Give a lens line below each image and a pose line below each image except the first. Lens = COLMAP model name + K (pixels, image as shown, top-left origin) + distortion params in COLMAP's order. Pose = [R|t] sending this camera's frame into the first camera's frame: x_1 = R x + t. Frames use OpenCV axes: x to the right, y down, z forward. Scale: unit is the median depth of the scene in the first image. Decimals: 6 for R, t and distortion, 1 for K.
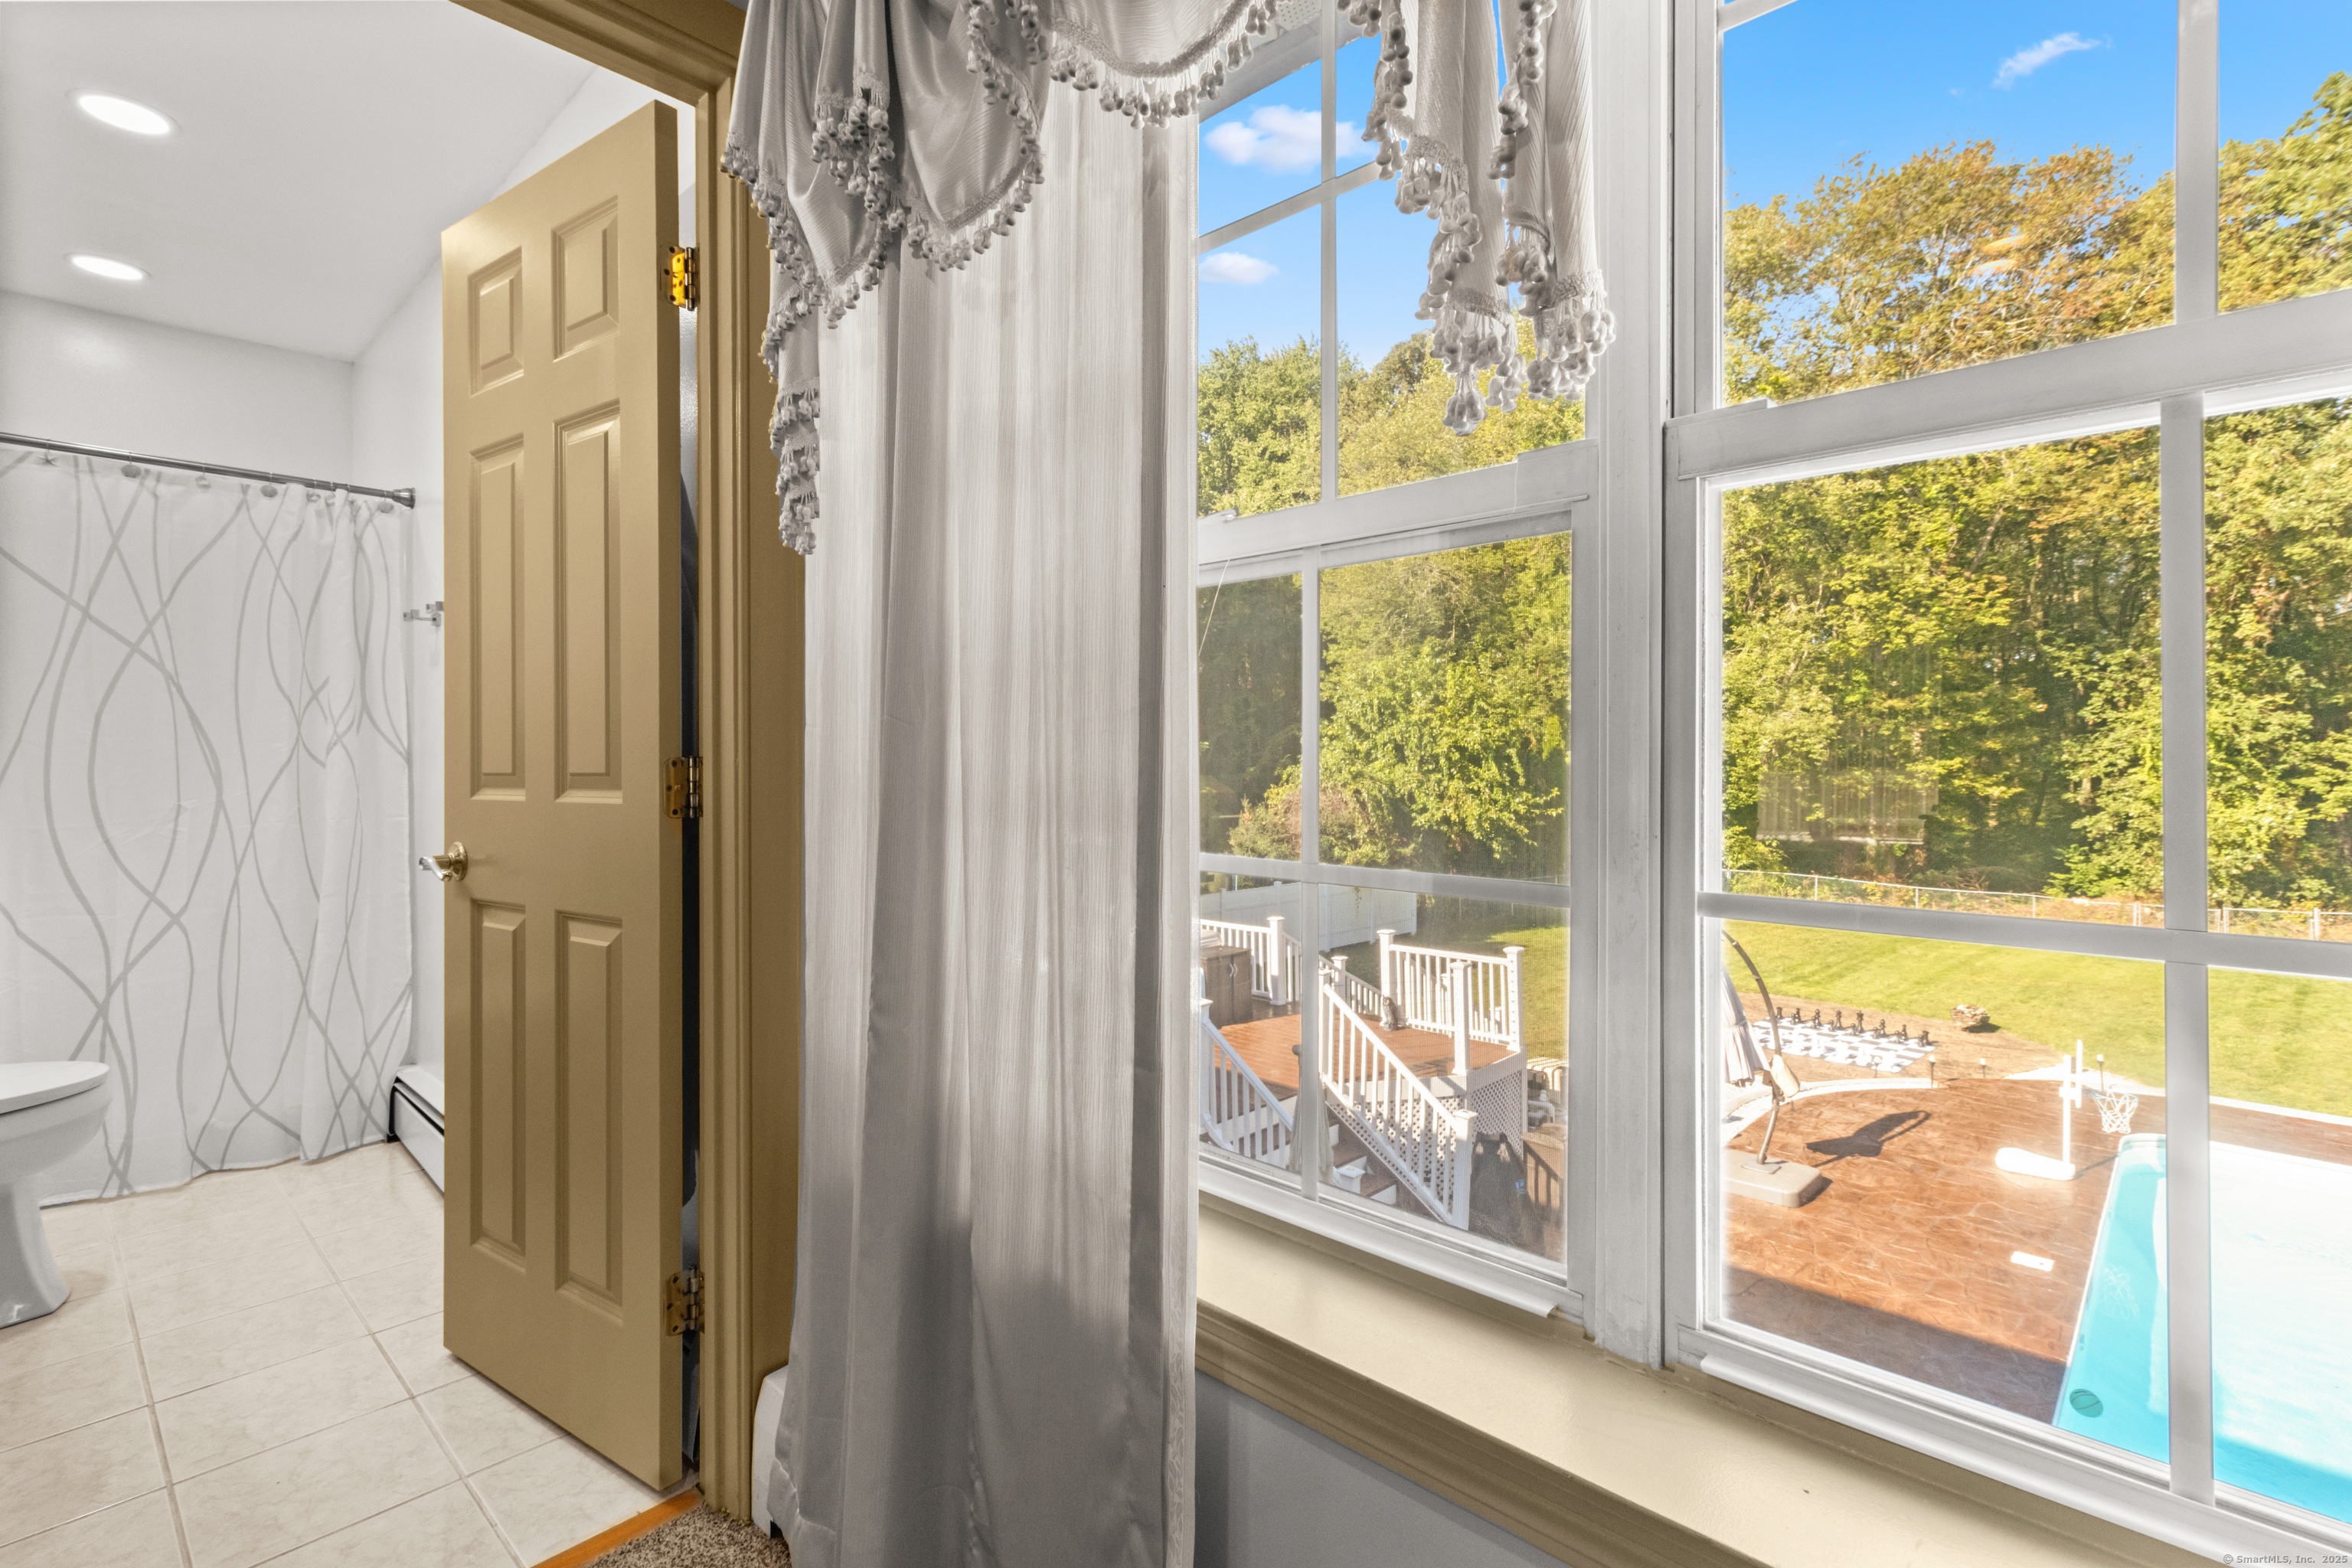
lens RADIAL K [[1078.6, 0, 1183.6], [0, 1078.6, 760.8], [0, 0, 1]] dist [0.002271, 0.000021]
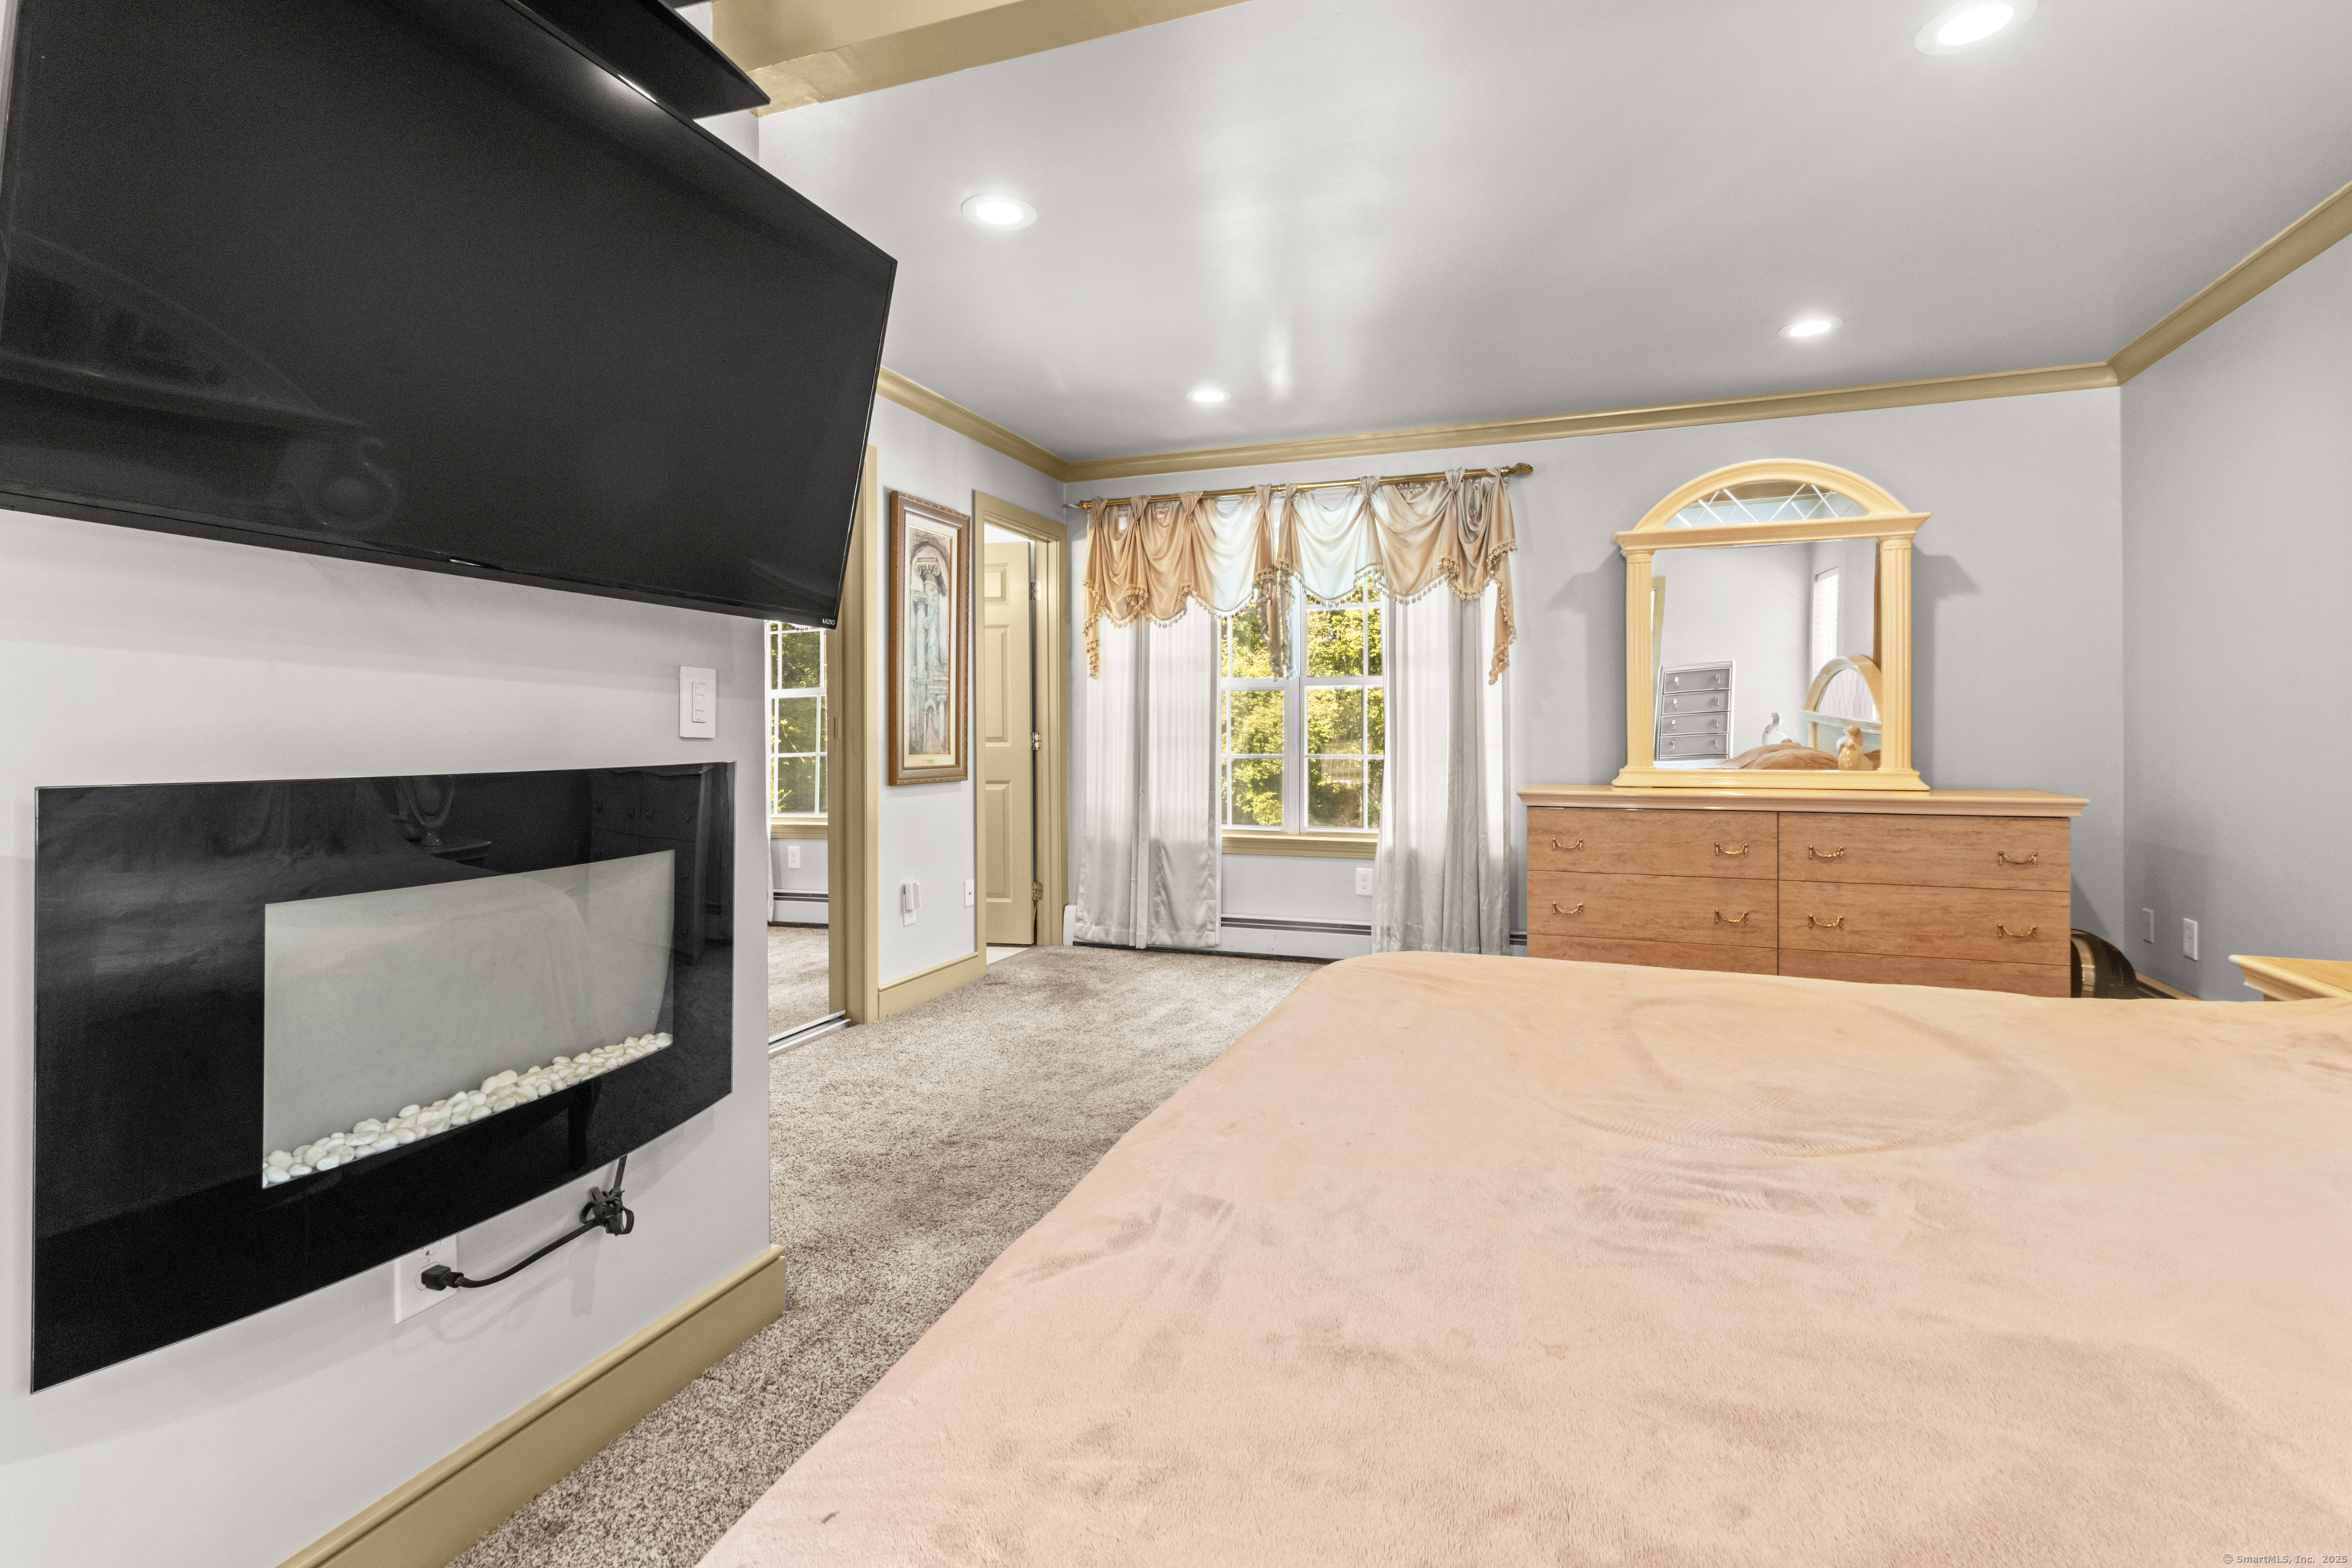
lens RADIAL K [[1111.8, 0, 1180.2], [0, 1111.8, 721.7], [0, 0, 1]] dist [0.001356, 0.000158]
pose [[0.921089, 0.003956, 0.389331, -0.082626], [0.002603, 0.999863, -0.016318, 0.001299], [-0.389342, 0.016044, 0.920953, -0.142668]]
